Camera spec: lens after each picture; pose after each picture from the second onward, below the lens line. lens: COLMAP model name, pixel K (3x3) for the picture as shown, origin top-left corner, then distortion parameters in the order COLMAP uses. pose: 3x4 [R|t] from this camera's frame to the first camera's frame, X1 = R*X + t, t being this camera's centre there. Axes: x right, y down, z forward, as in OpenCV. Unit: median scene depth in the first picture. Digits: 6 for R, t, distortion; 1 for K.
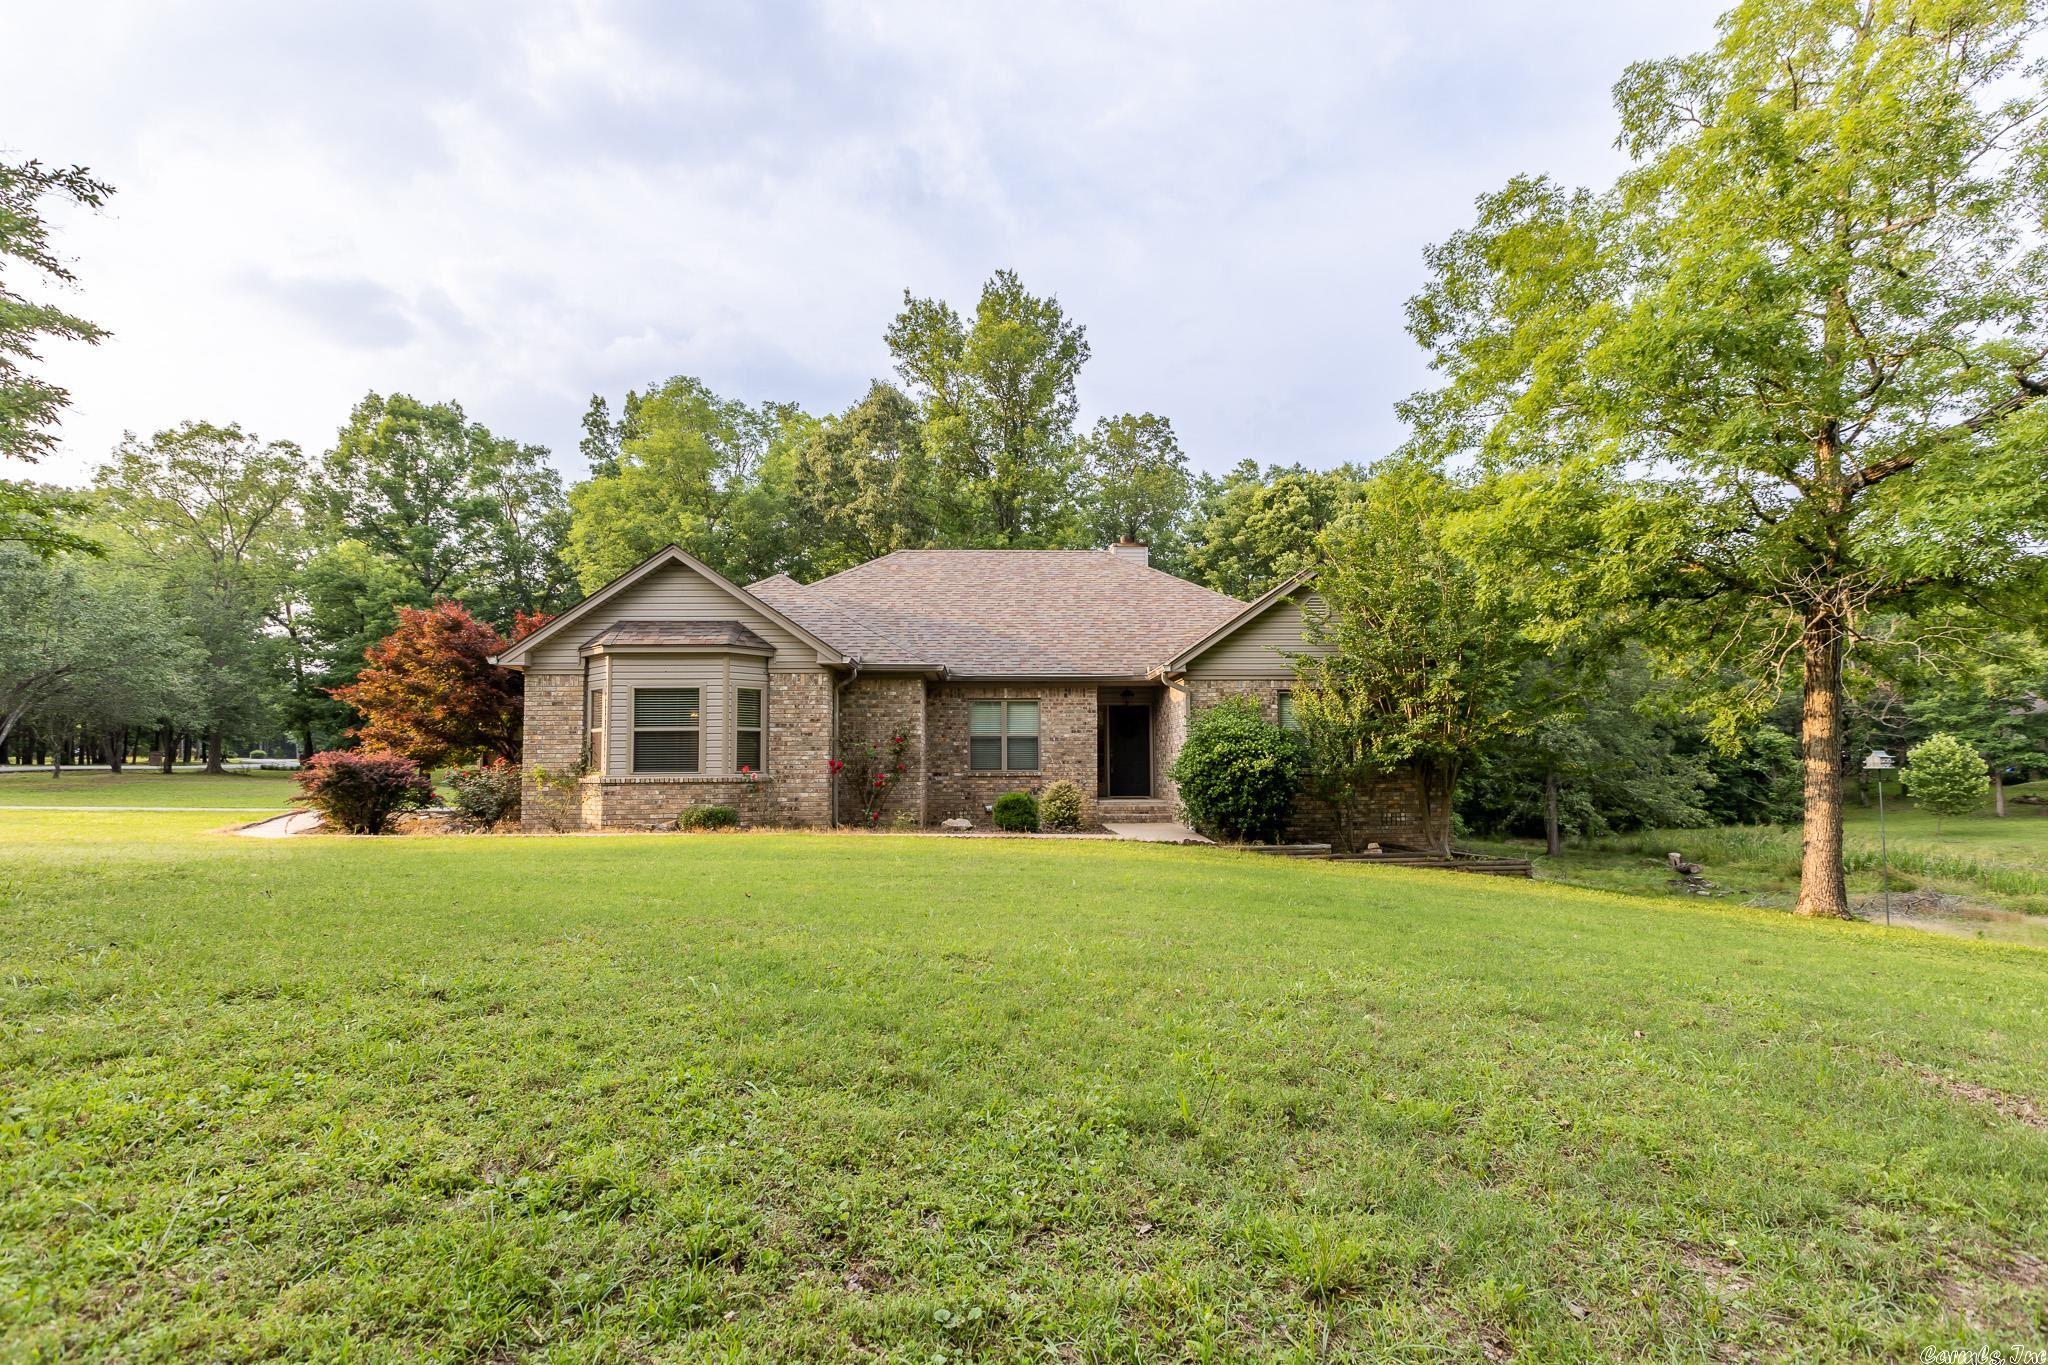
lens RADIAL K [[955.1, 0, 1022.1], [0, 955.1, 776.6], [0, 0, 1]] dist [0.002552, 0.000786]
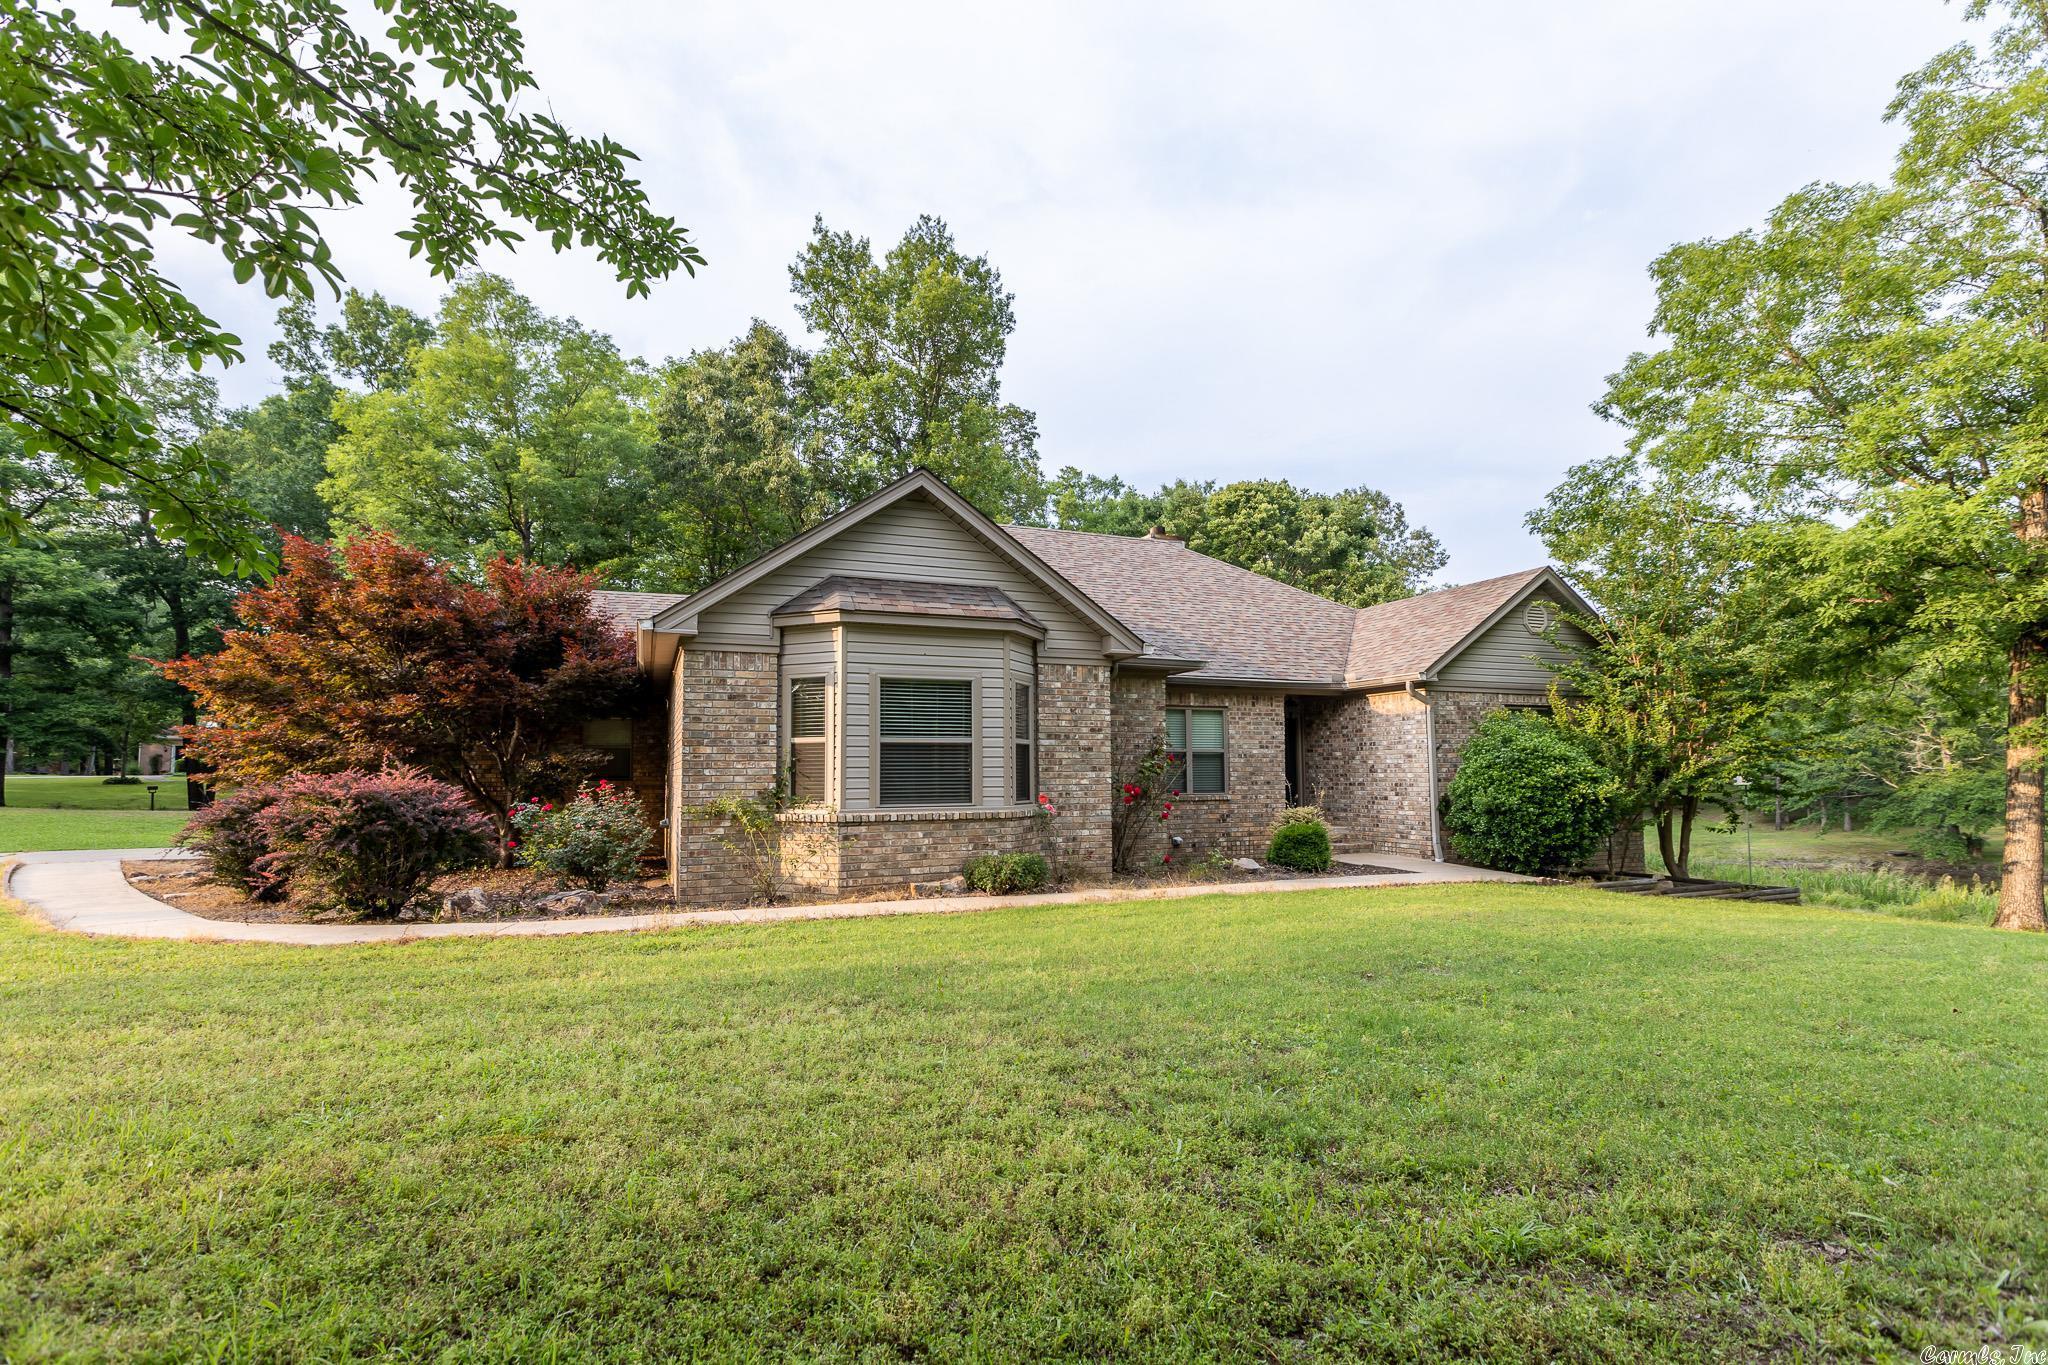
lens RADIAL K [[955.1, 0, 1022.1], [0, 955.1, 776.6], [0, 0, 1]] dist [0.002552, 0.000786]
pose [[0.942763, 0.000798, 0.333462, -0.514314], [0.001946, 0.999967, -0.007893, -0.017766], [-0.333458, 0.008090, 0.942730, 0.331001]]
